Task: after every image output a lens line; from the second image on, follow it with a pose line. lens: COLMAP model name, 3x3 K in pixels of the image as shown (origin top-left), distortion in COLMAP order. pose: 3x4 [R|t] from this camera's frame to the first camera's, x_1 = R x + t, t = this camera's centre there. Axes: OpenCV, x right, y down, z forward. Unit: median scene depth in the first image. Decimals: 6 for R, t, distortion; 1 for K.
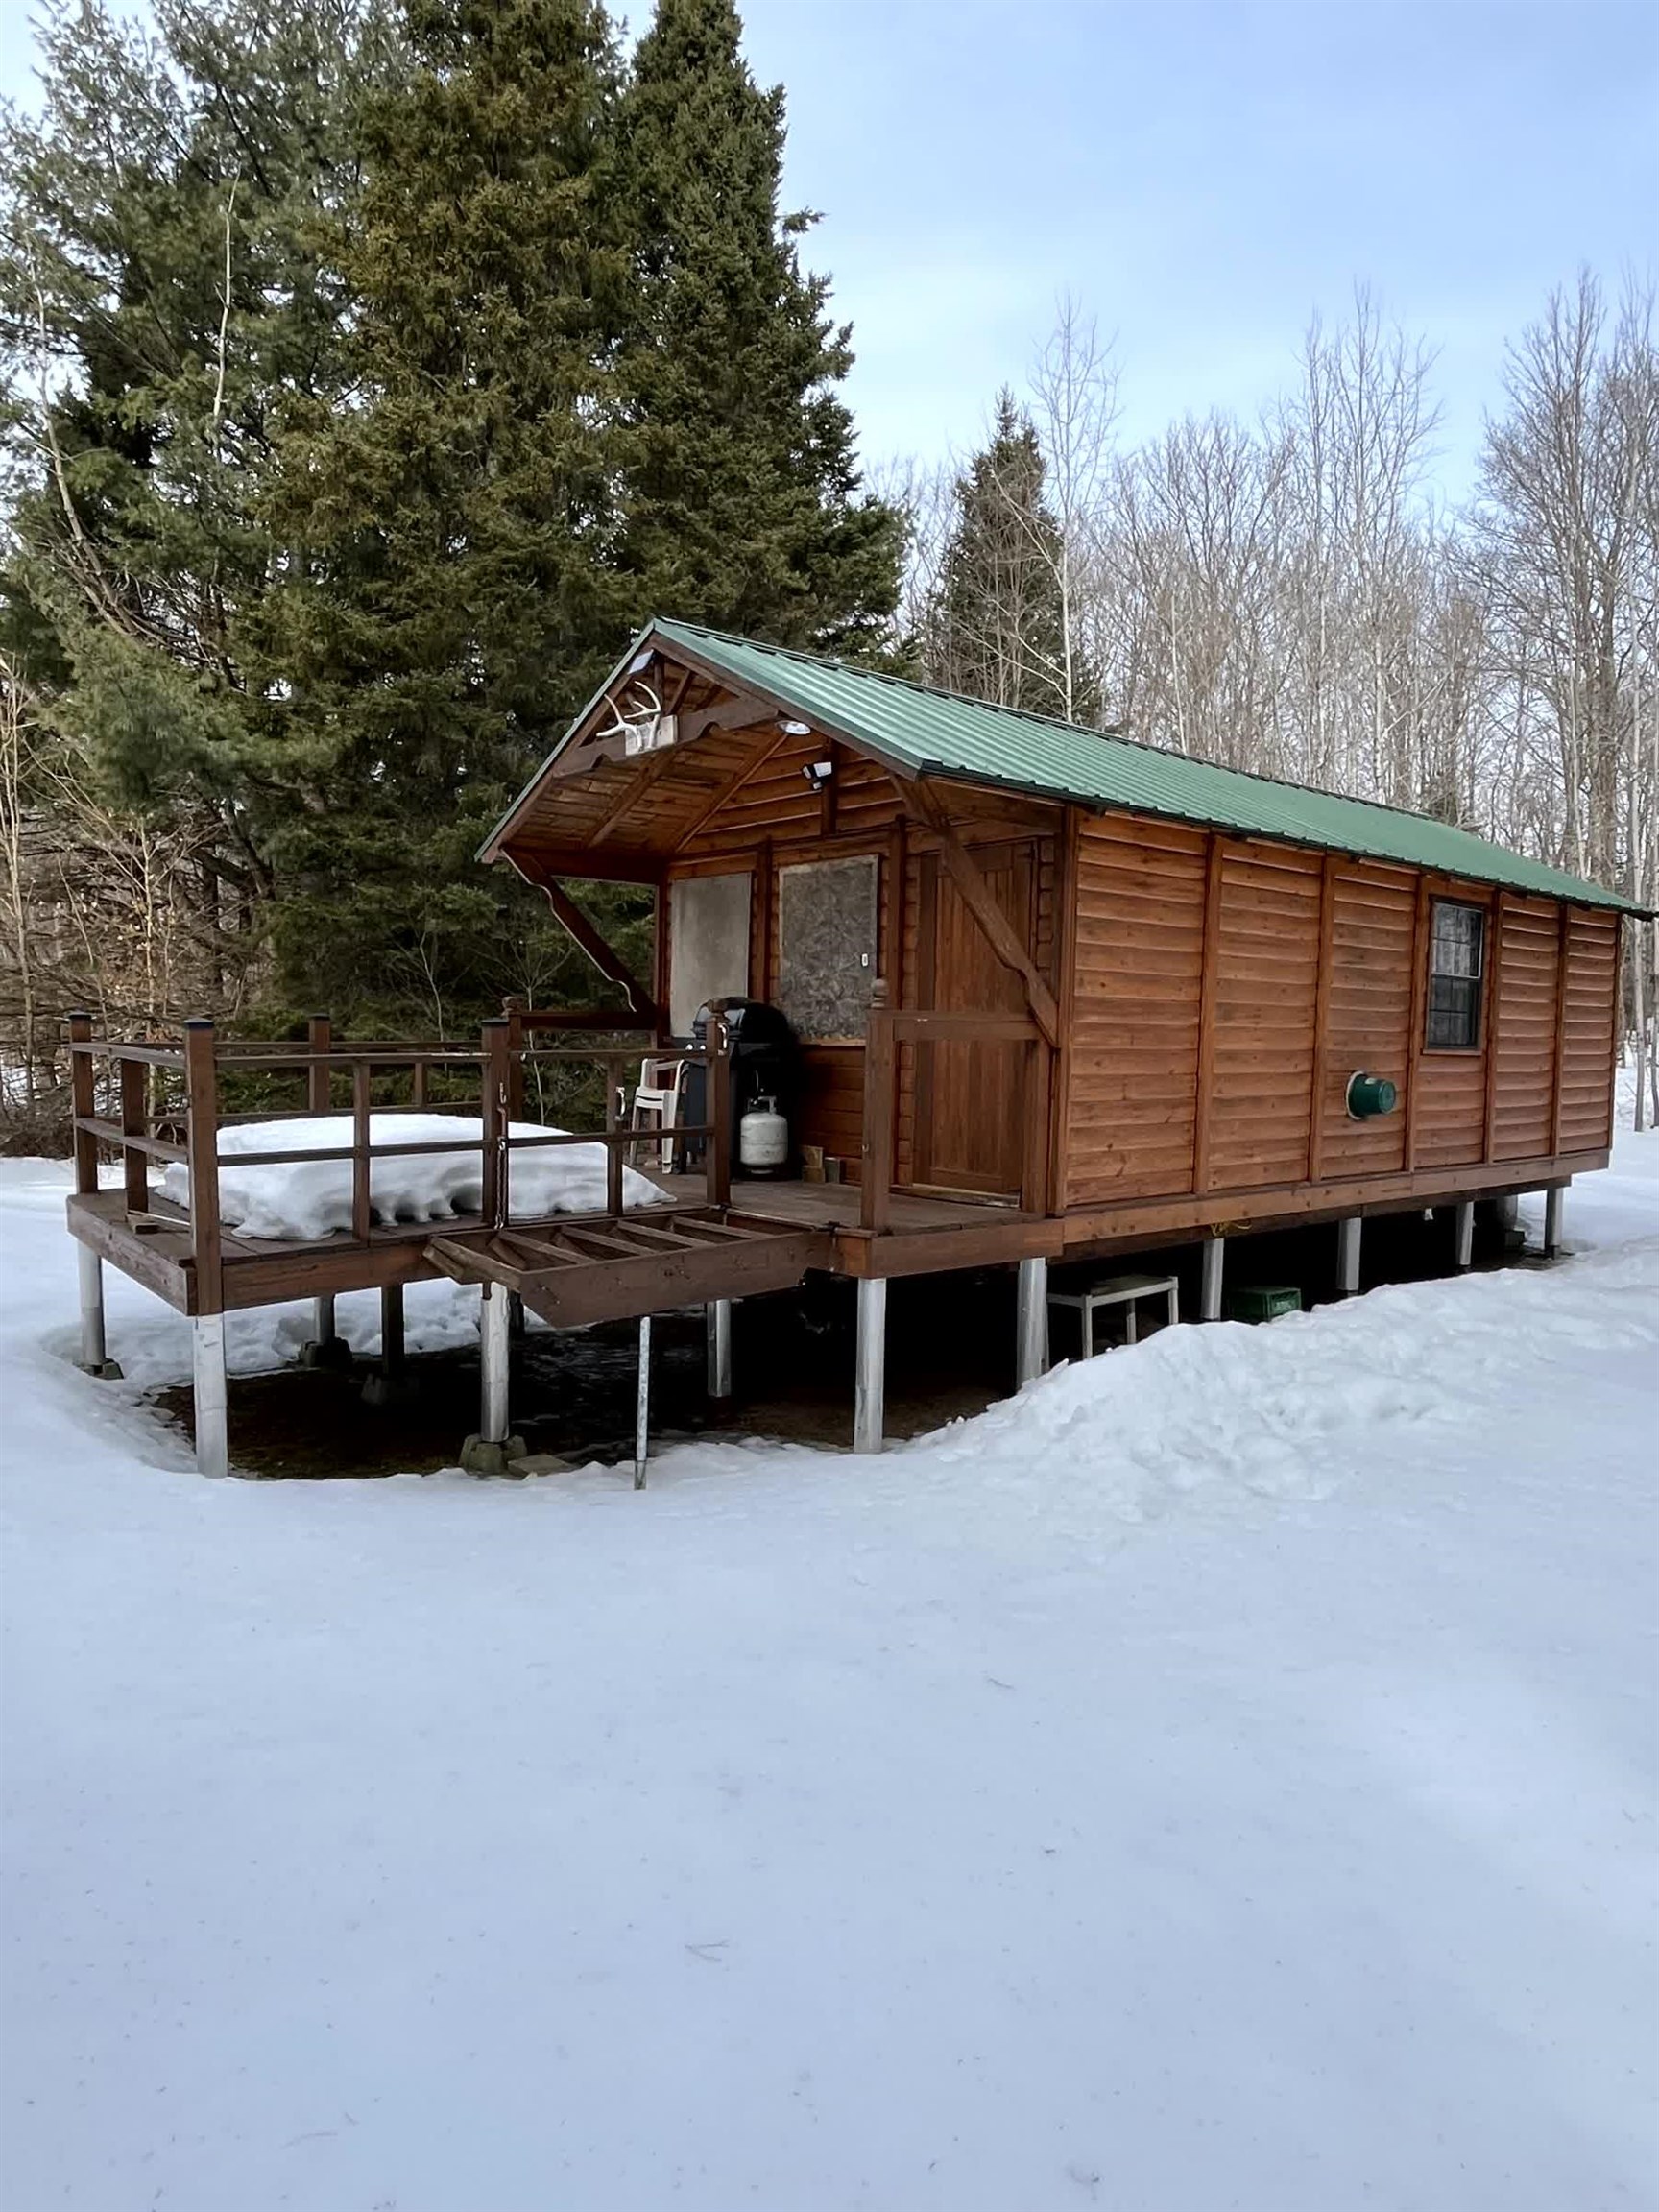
lens RADIAL K [[1365.6, 0, 833.6], [0, 1365.6, 1114.9], [0, 0, 1]] dist [-0.000797, -0.005846]
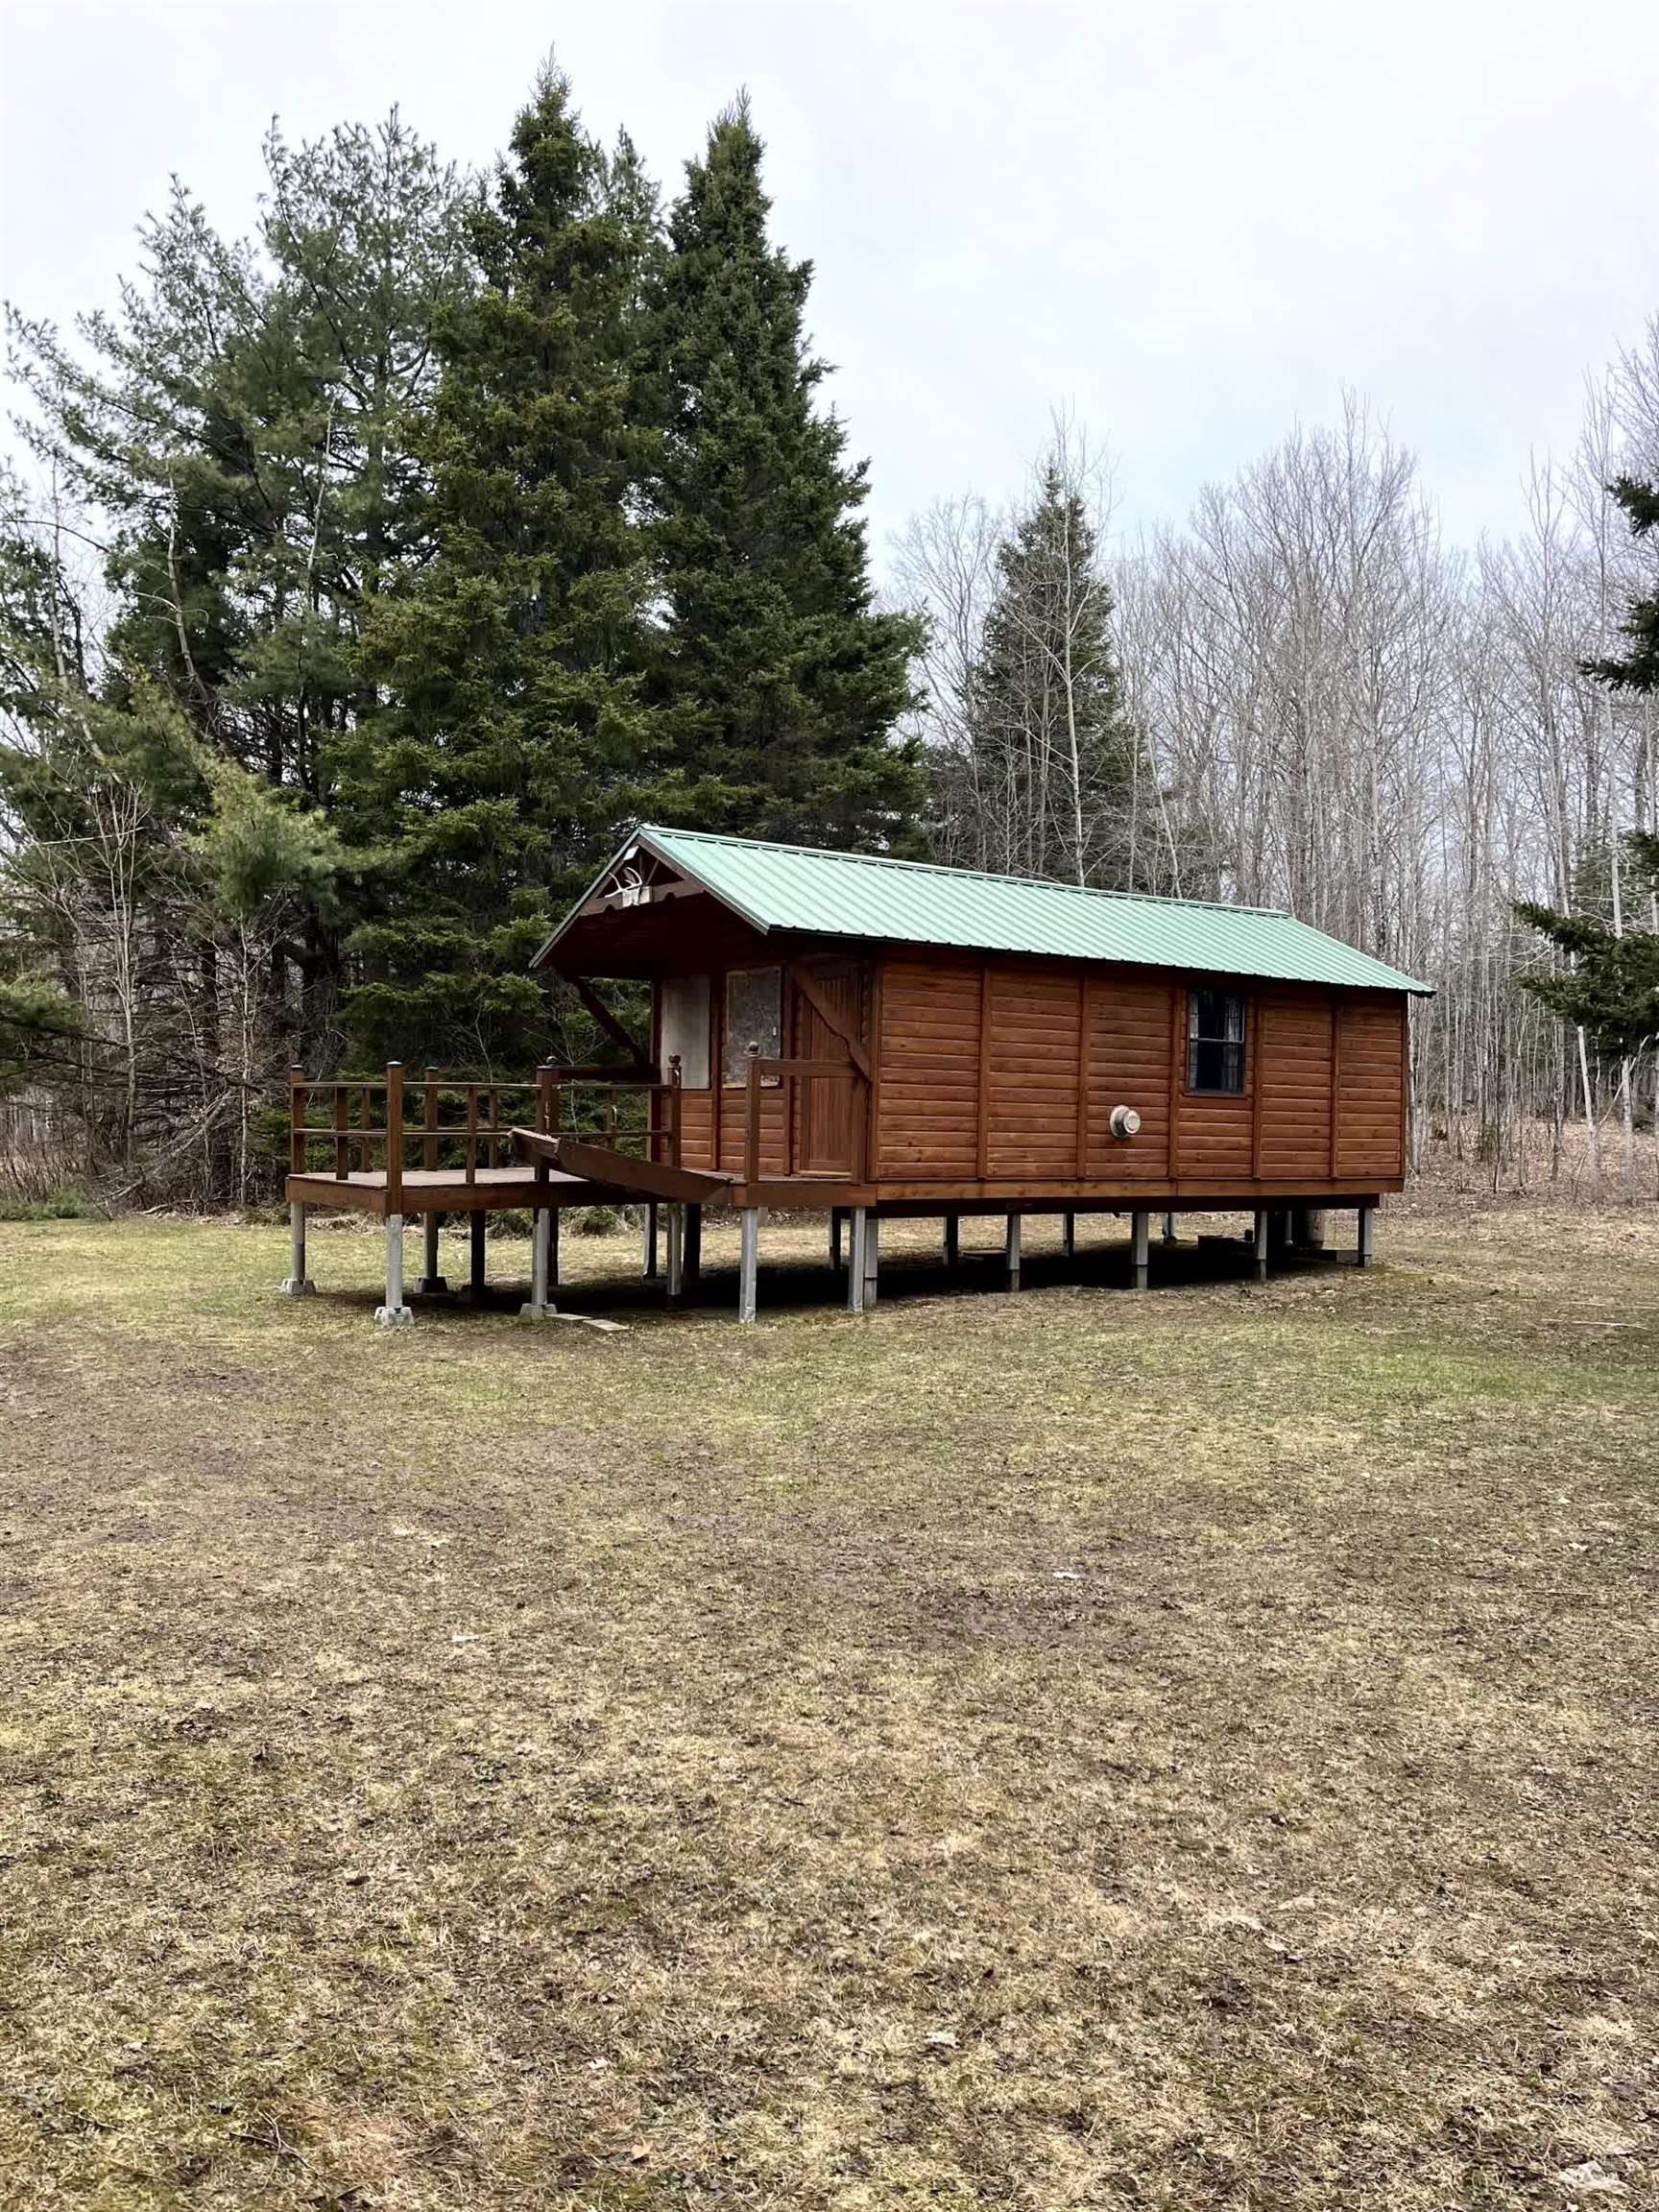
lens RADIAL K [[1663.0, 0, 825.0], [0, 1663.0, 1089.1], [0, 0, 1]] dist [0.057805, -0.056835]
pose [[0.997420, -0.005988, -0.071534, 0.096939], [0.000332, 0.996888, -0.078824, 0.045901], [0.071784, 0.078597, 0.994319, -0.397592]]
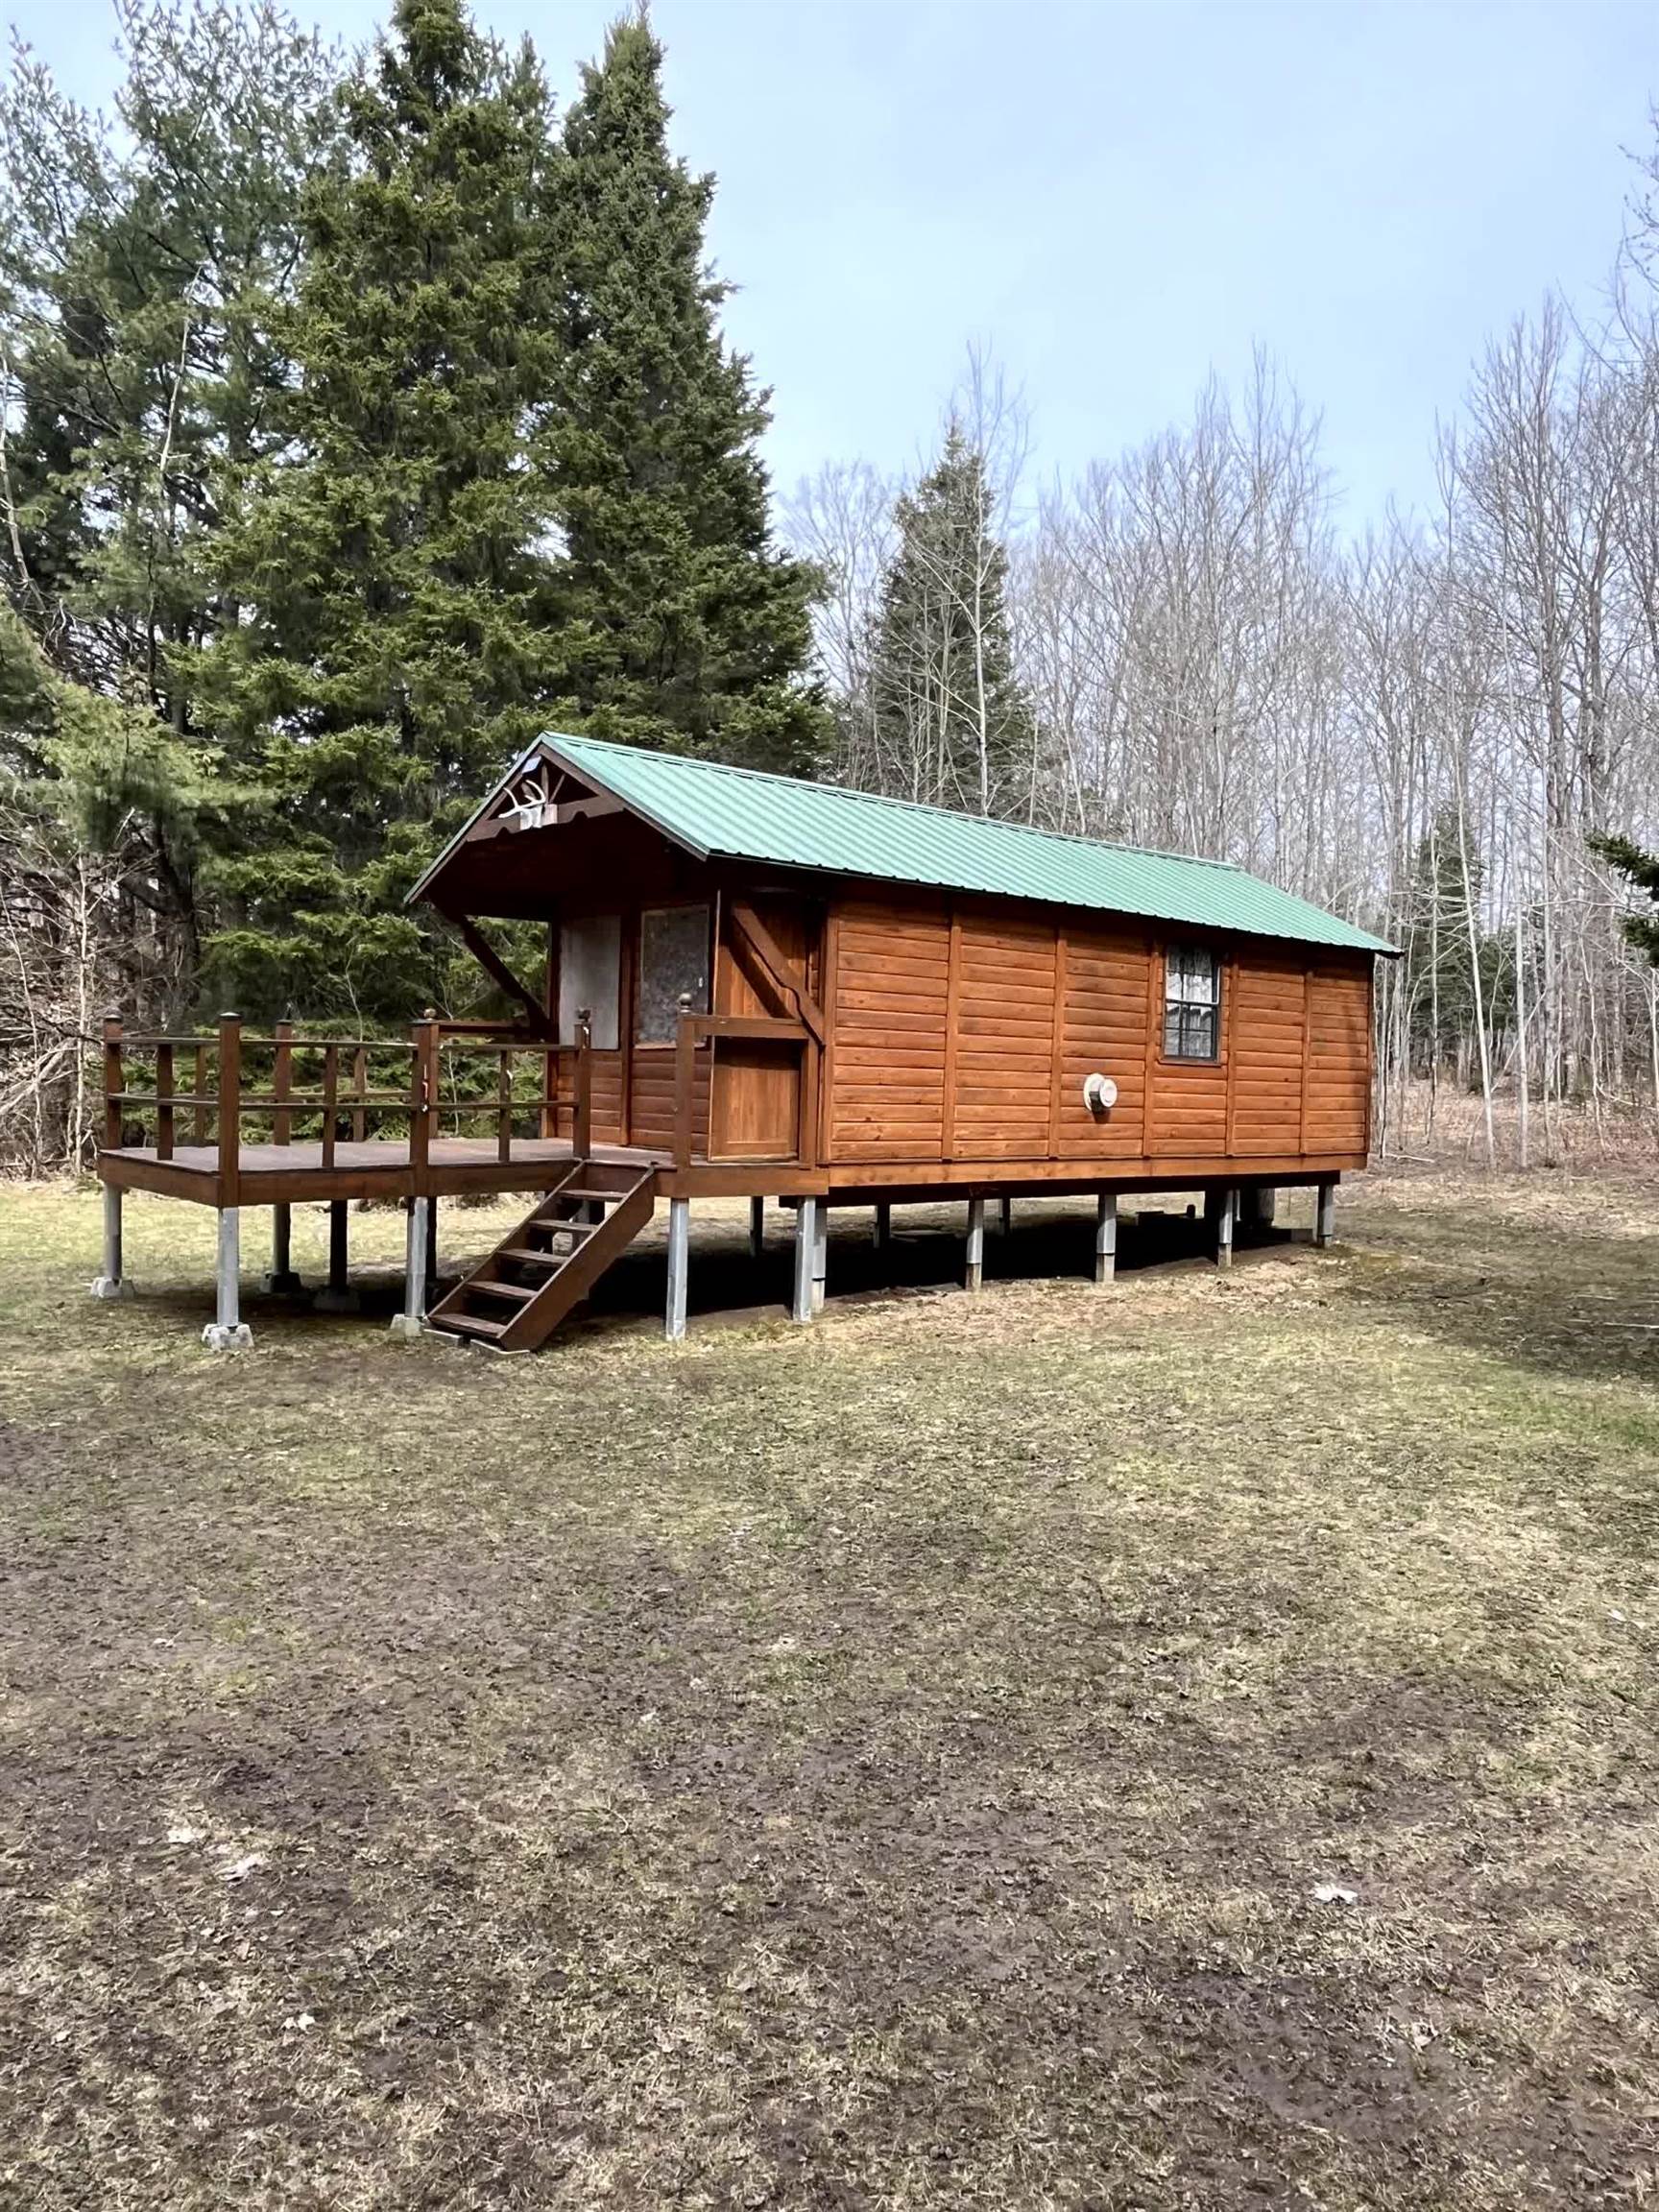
lens RADIAL K [[1563.8, 0, 832.1], [0, 1563.8, 1090.4], [0, 0, 1]] dist [0.003876, -0.010293]
pose [[0.999761, 0.006470, 0.020859, 0.053060], [-0.005406, 0.998700, -0.050696, 0.029762], [-0.021160, 0.050571, 0.998496, -0.227797]]
